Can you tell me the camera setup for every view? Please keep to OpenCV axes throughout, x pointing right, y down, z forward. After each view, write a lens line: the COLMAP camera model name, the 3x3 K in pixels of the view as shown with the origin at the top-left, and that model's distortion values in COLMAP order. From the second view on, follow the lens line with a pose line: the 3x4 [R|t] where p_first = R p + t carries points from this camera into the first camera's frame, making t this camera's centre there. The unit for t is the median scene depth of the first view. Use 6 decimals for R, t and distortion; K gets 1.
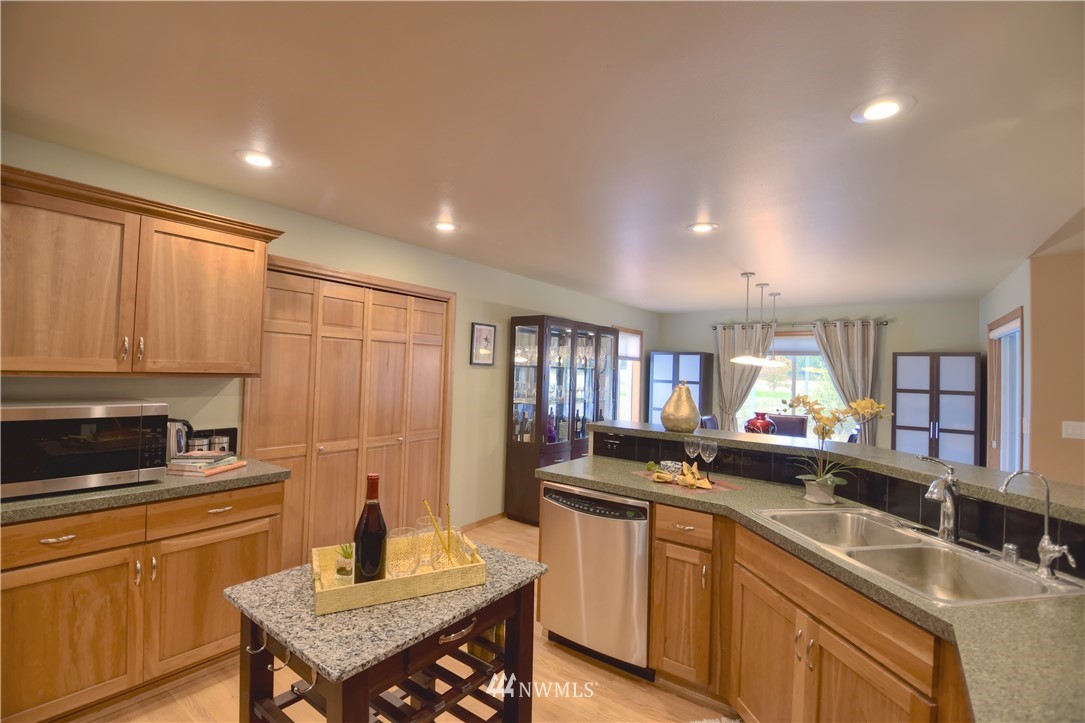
lens RADIAL K [[477.3, 0, 548.4], [0, 477.3, 357.7], [0, 0, 1]] dist [-0.002413, -0.014313]
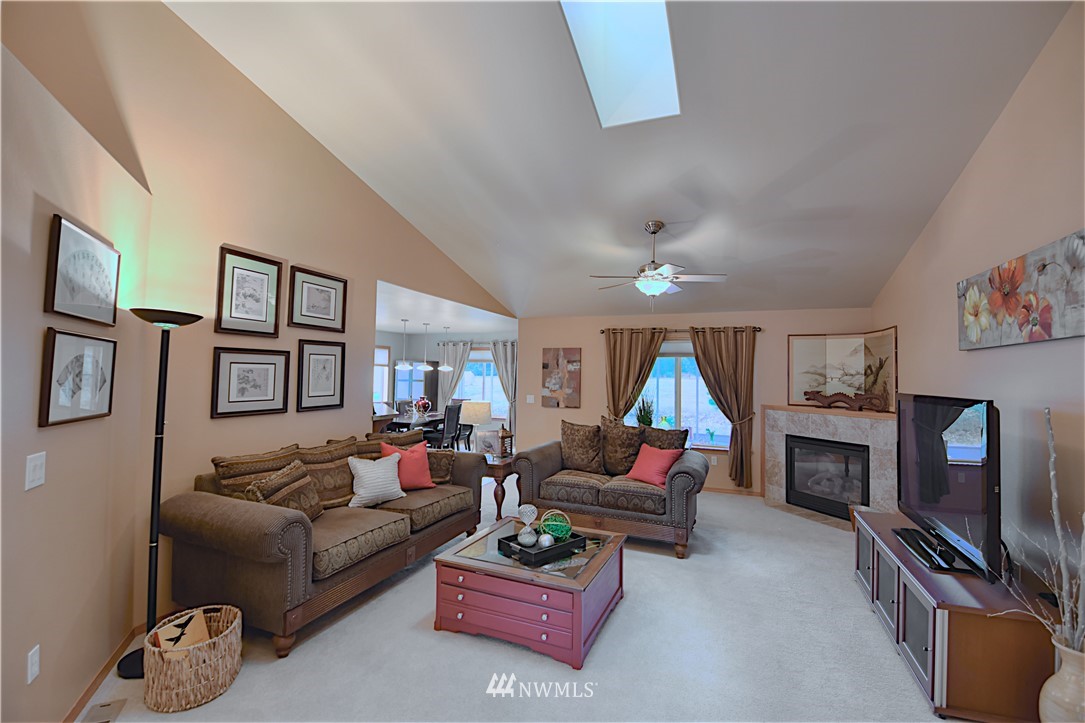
lens RADIAL K [[480.2, 0, 535.8], [0, 480.2, 357.4], [0, 0, 1]] dist [-0.000175, -0.015463]
pose [[0.974533, -0.005970, 0.224167, 0.430248], [0.006188, 0.999981, -0.000270, -0.026021], [-0.224161, 0.001651, 0.974551, -0.791744]]
